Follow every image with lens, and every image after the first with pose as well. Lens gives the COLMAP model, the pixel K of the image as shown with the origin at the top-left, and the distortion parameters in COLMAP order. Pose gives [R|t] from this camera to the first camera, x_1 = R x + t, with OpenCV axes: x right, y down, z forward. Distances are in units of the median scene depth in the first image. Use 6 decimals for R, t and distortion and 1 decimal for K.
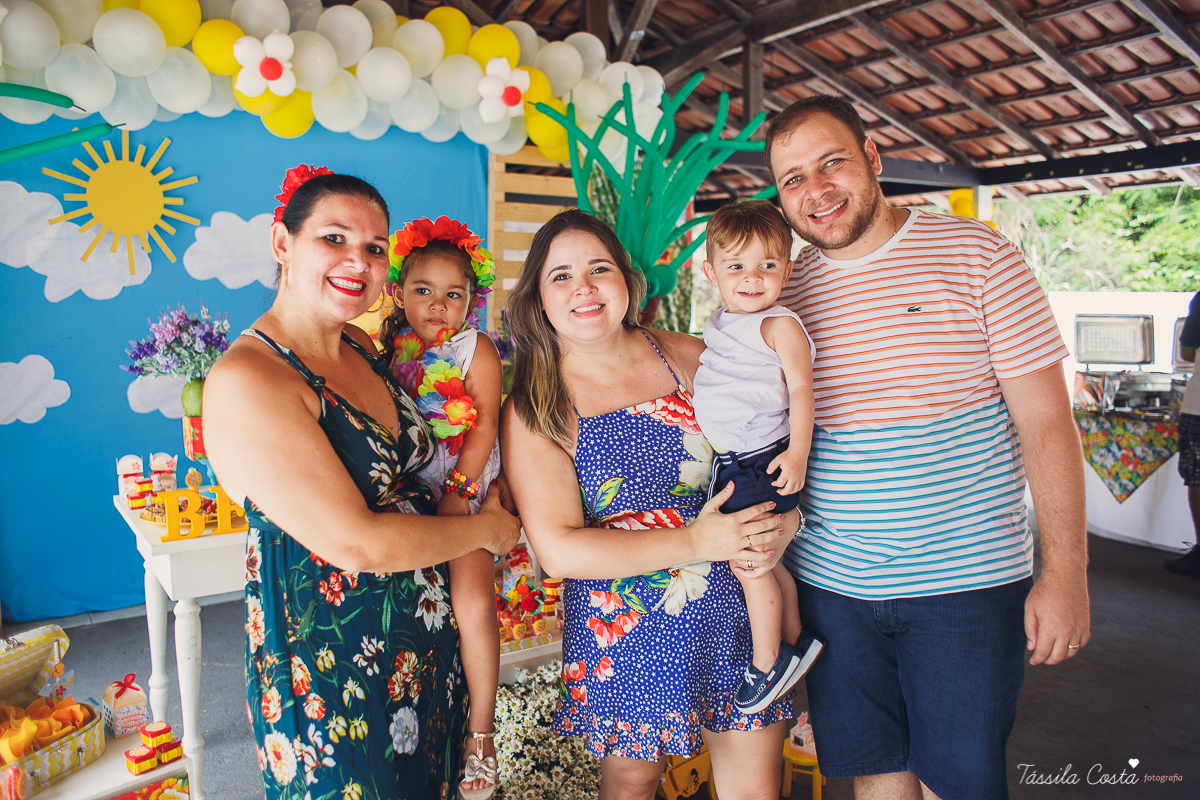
lens RADIAL K [[985.6, 0, 585.7], [0, 985.6, 405.1], [0, 0, 1]] dist [-0.101064, 0.114050]
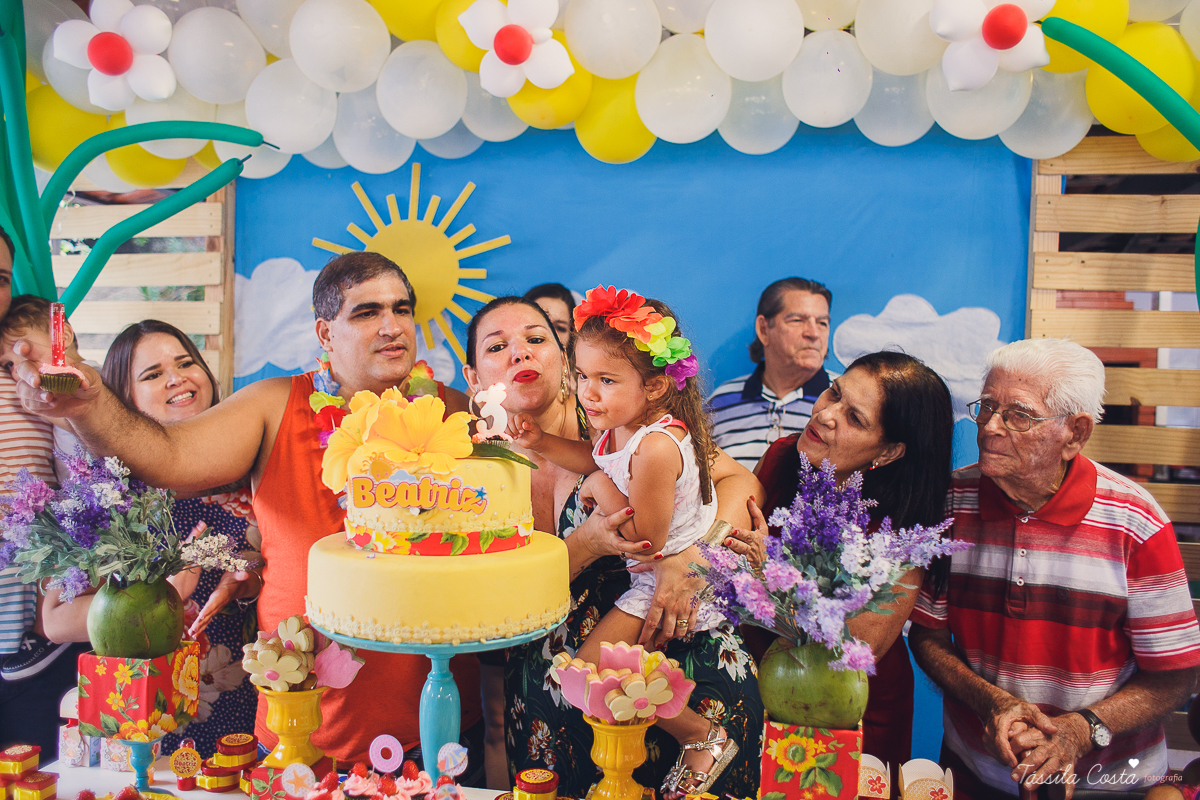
lens RADIAL K [[985.6, 0, 603.4], [0, 985.6, 409.3], [0, 0, 1]] dist [-0.101064, 0.114050]
pose [[0.723661, 0.031073, -0.689455, 0.112696], [-0.103879, 0.992509, -0.064302, -0.083759], [0.682293, 0.118153, 0.721468, 0.584627]]
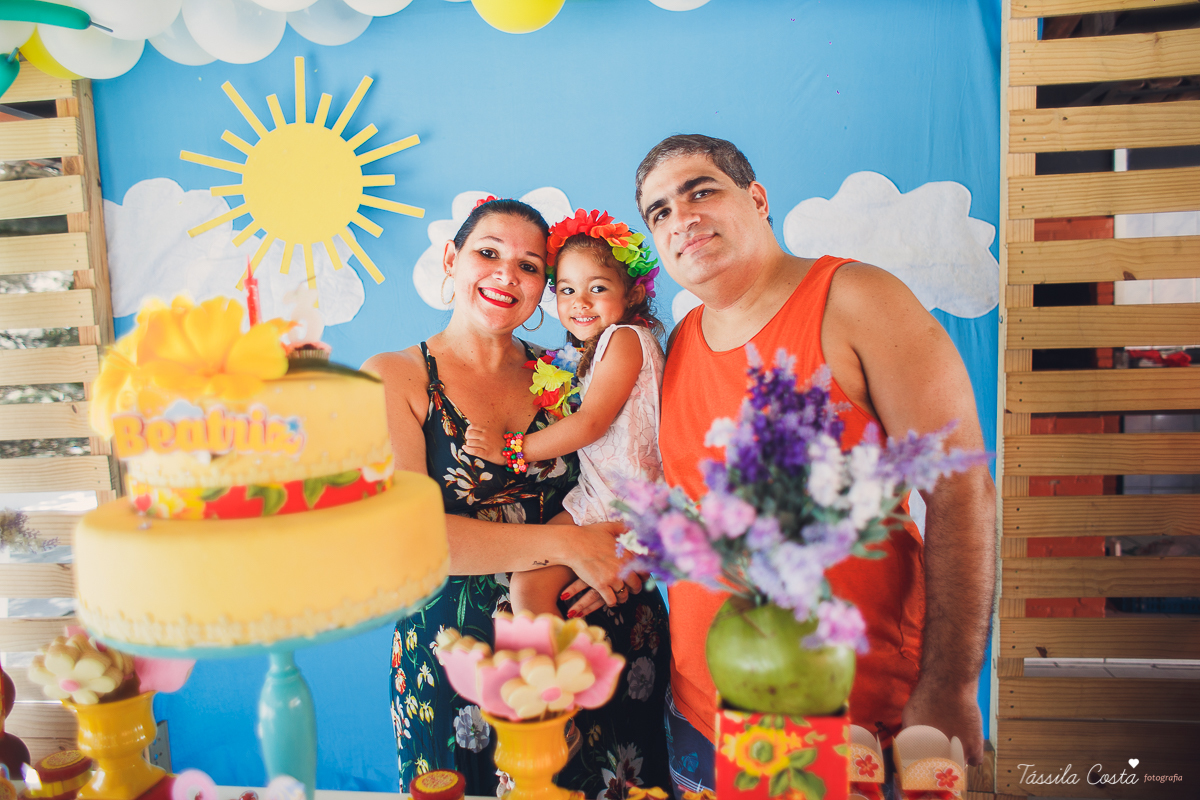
lens RADIAL K [[985.6, 0, 604.9], [0, 985.6, 404.6], [0, 0, 1]] dist [-0.101064, 0.114050]
pose [[0.755778, 0.029971, -0.654142, 0.072795], [-0.039041, 0.999237, 0.000676, -0.081503], [0.653664, 0.025028, 0.756371, 0.652747]]
